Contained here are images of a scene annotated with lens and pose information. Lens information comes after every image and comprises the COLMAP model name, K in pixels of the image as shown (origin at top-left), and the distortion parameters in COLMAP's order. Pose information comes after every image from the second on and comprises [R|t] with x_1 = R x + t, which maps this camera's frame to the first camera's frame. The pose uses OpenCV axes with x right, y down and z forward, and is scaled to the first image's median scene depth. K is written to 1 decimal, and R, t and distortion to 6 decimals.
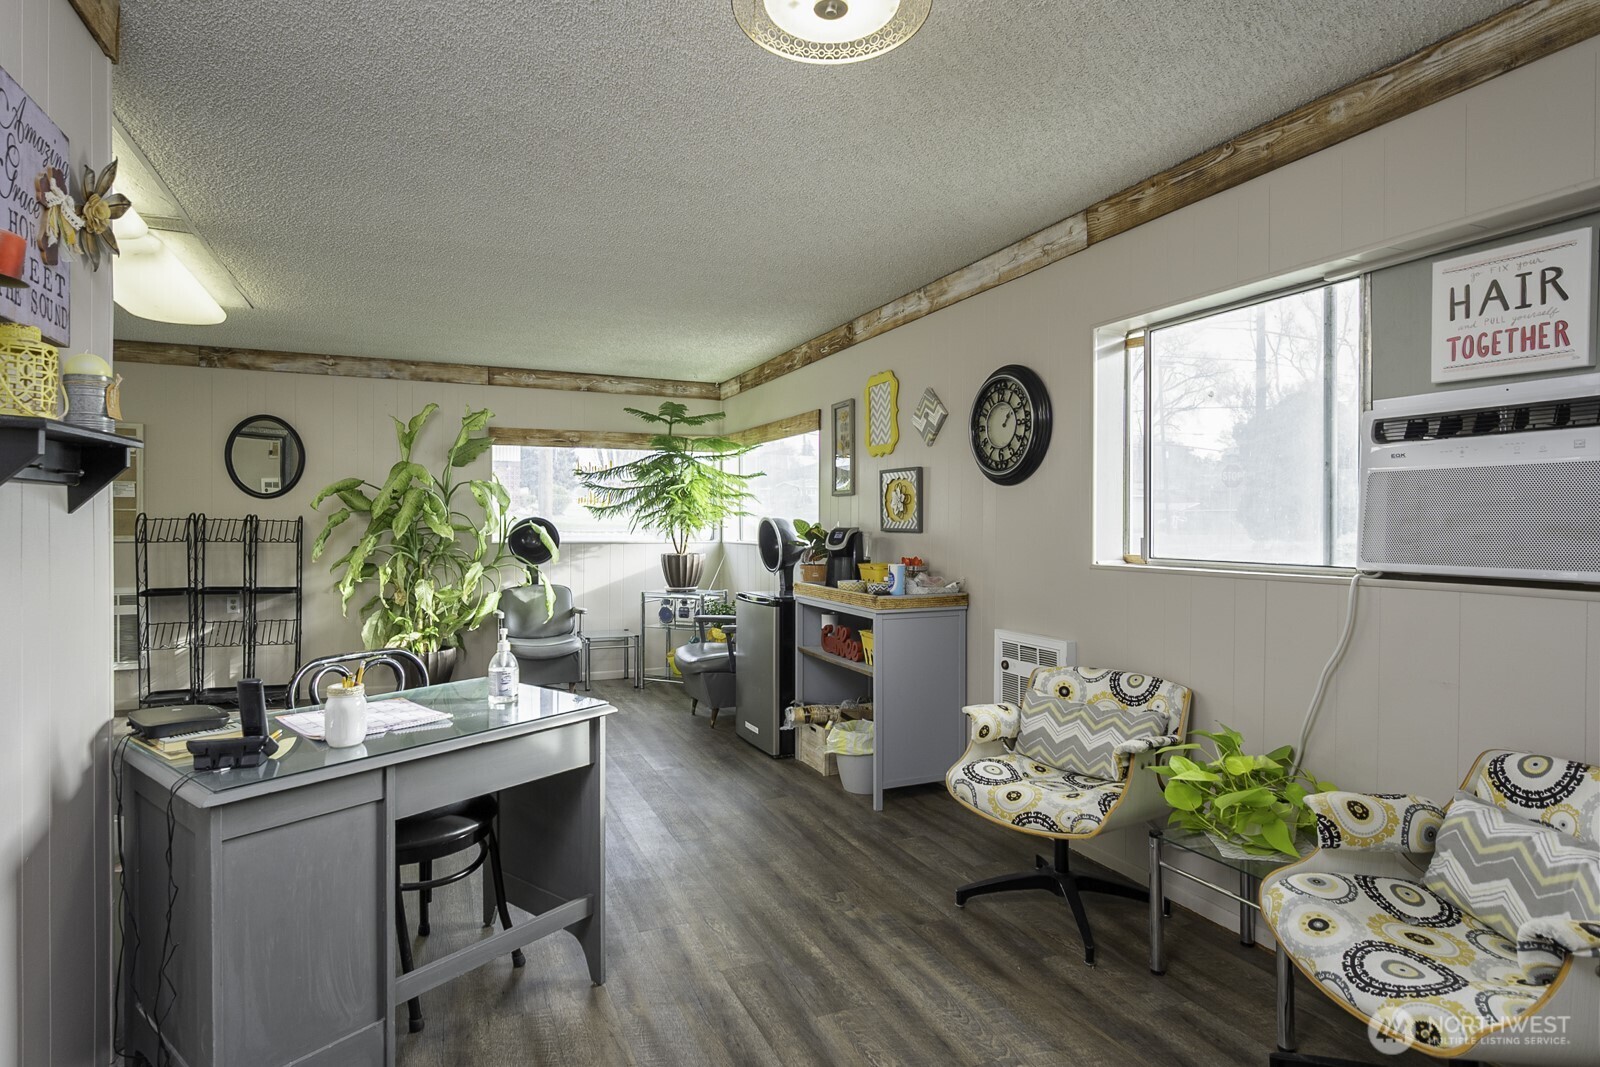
lens RADIAL K [[814.2, 0, 742.2], [0, 814.2, 528.1], [0, 0, 1]] dist [-0.003487, -0.000872]
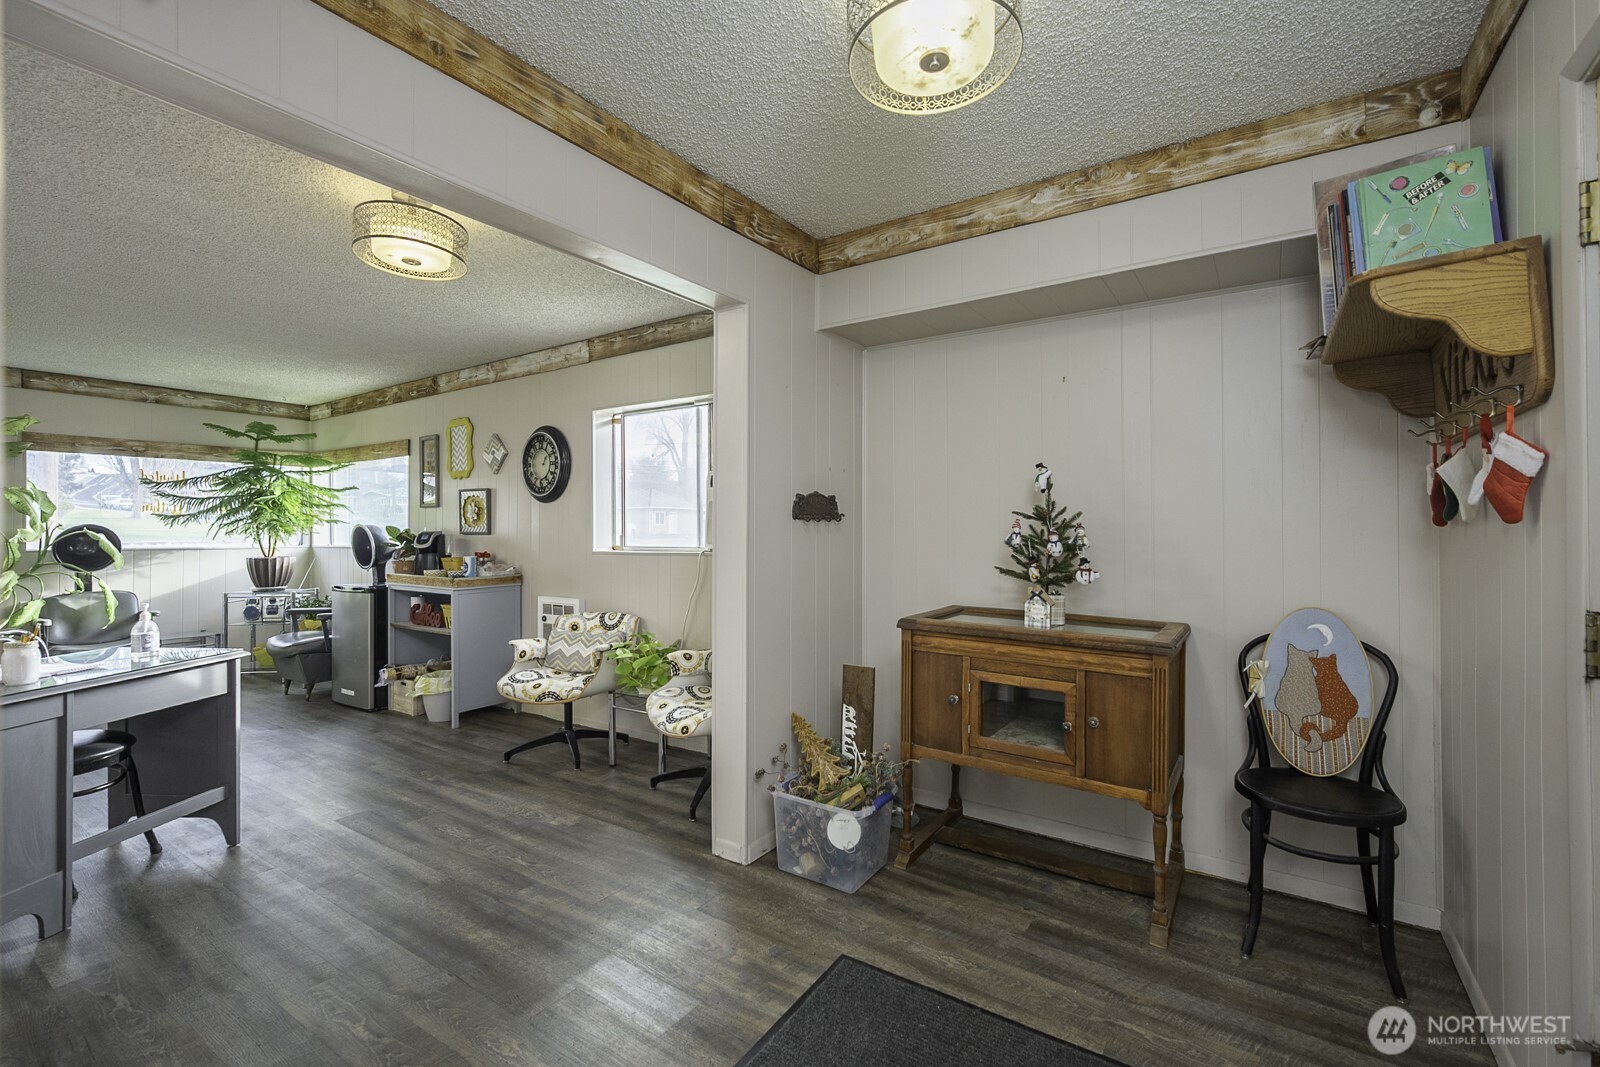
lens RADIAL K [[724.2, 0, 808.2], [0, 724.2, 526.4], [0, 0, 1]] dist [0.004263, -0.001088]
pose [[0.829014, -0.002326, 0.559223, -0.021340], [0.009137, 0.999914, -0.009385, 0.006526], [-0.559153, 0.012890, 0.828964, -0.281723]]
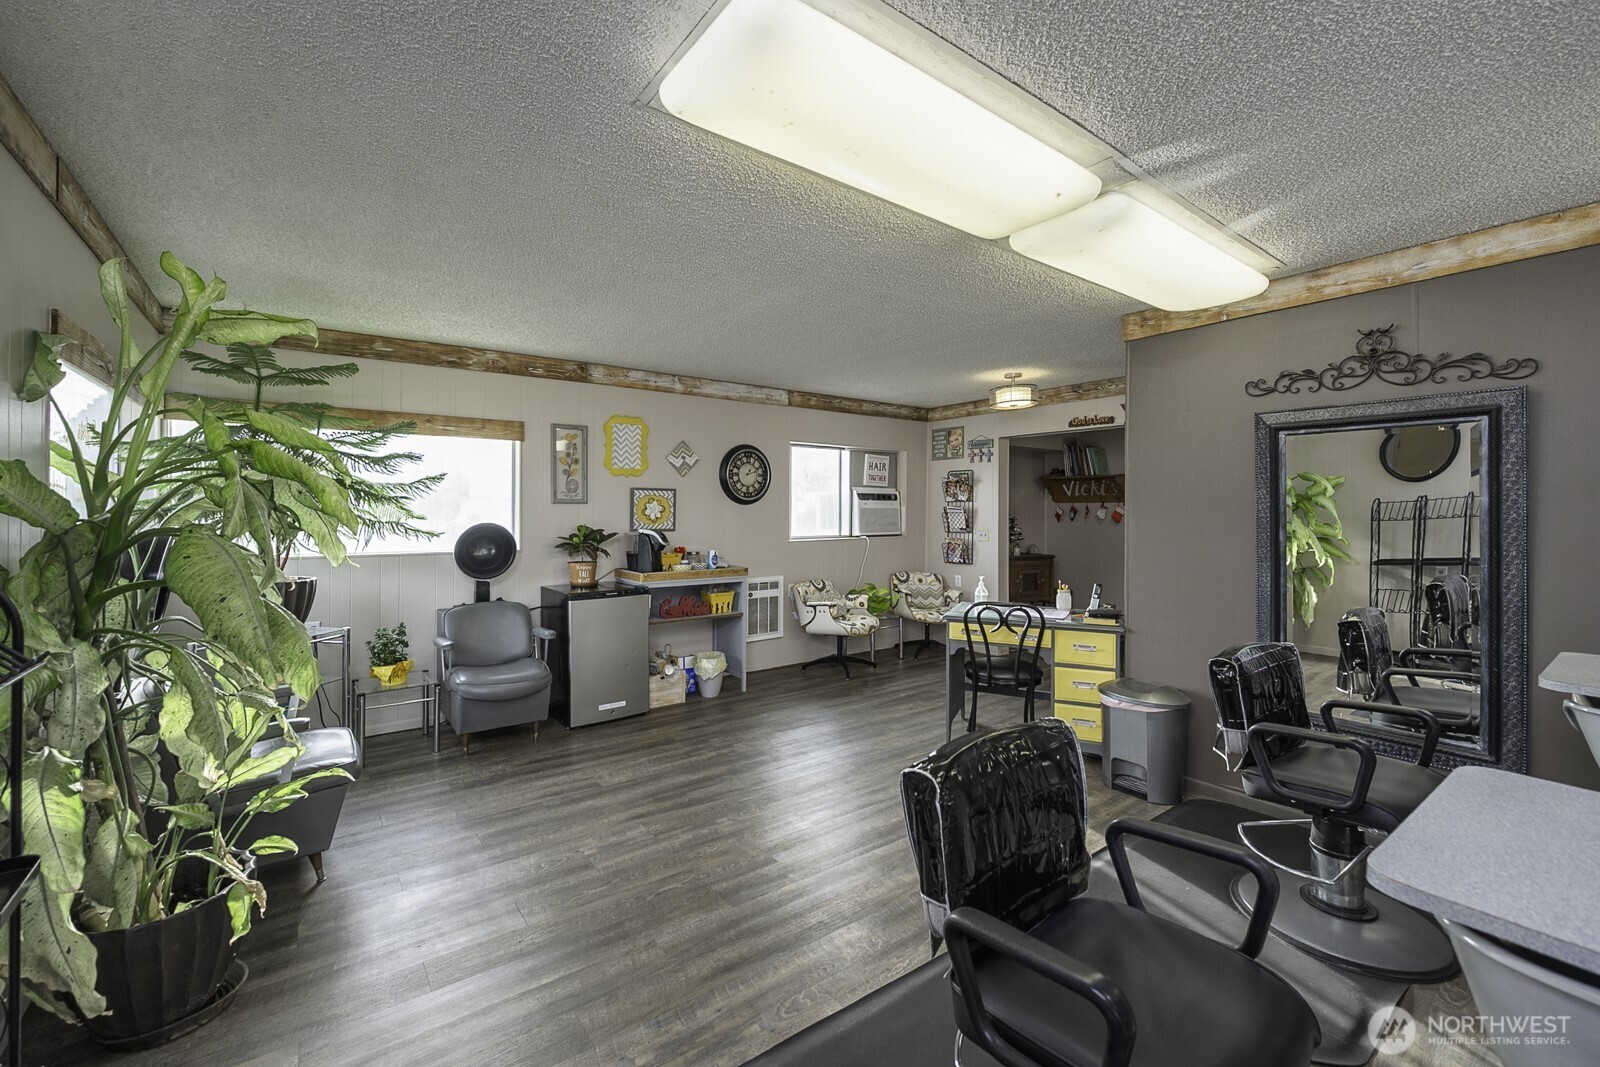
lens RADIAL K [[659.4, 0, 815.0], [0, 659.4, 516.9], [0, 0, 1]] dist [-0.003680, 0.003587]
pose [[-0.294362, -0.014095, 0.955590, -0.832751], [0.003539, 0.999868, 0.015838, -0.031641], [-0.955688, 0.008044, -0.294273, 0.866125]]
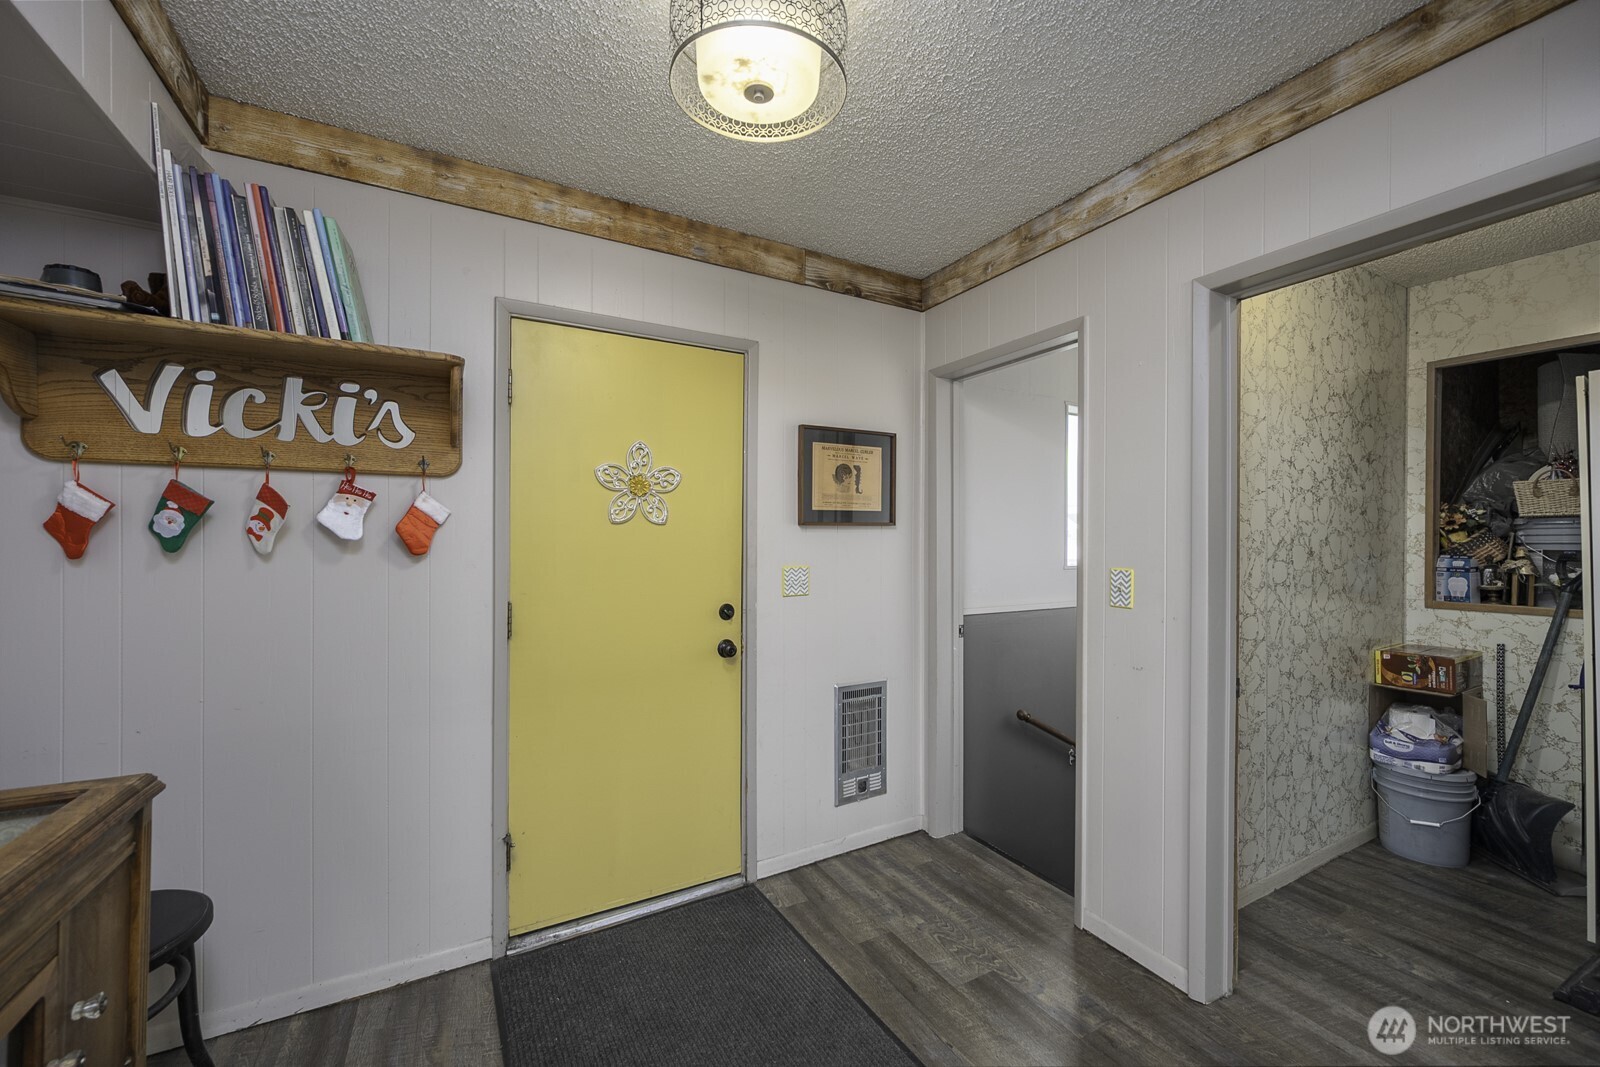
lens RADIAL K [[659.4, 0, 814.4], [0, 659.4, 537.5], [0, 0, 1]] dist [-0.003680, 0.003587]
pose [[-0.995030, -0.006784, -0.099344, 0.198816], [-0.007604, 0.999940, 0.007886, -0.007318], [0.099284, 0.008602, -0.995022, 0.184324]]
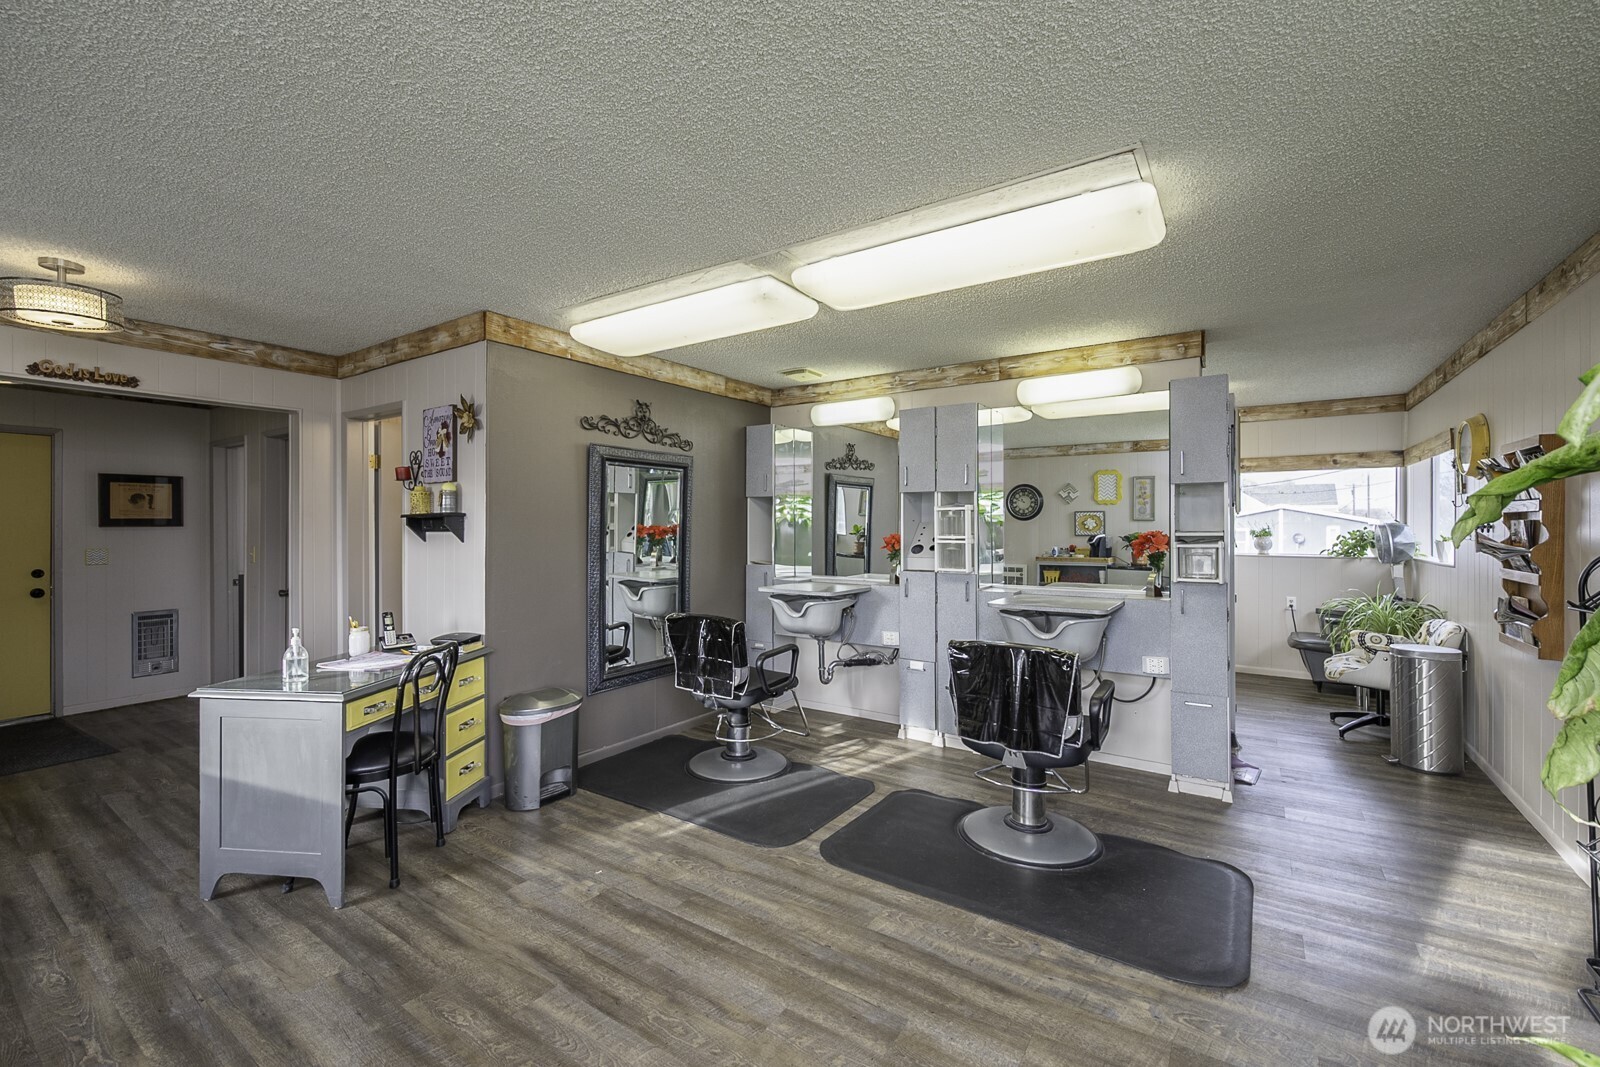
lens RADIAL K [[659.4, 0, 759.8], [0, 659.4, 527.3], [0, 0, 1]] dist [-0.003680, 0.003587]
pose [[-0.842643, -0.001917, -0.538468, -0.151120], [-0.006893, 0.999950, 0.007227, -0.026612], [0.538428, 0.009801, -0.842615, 1.038896]]
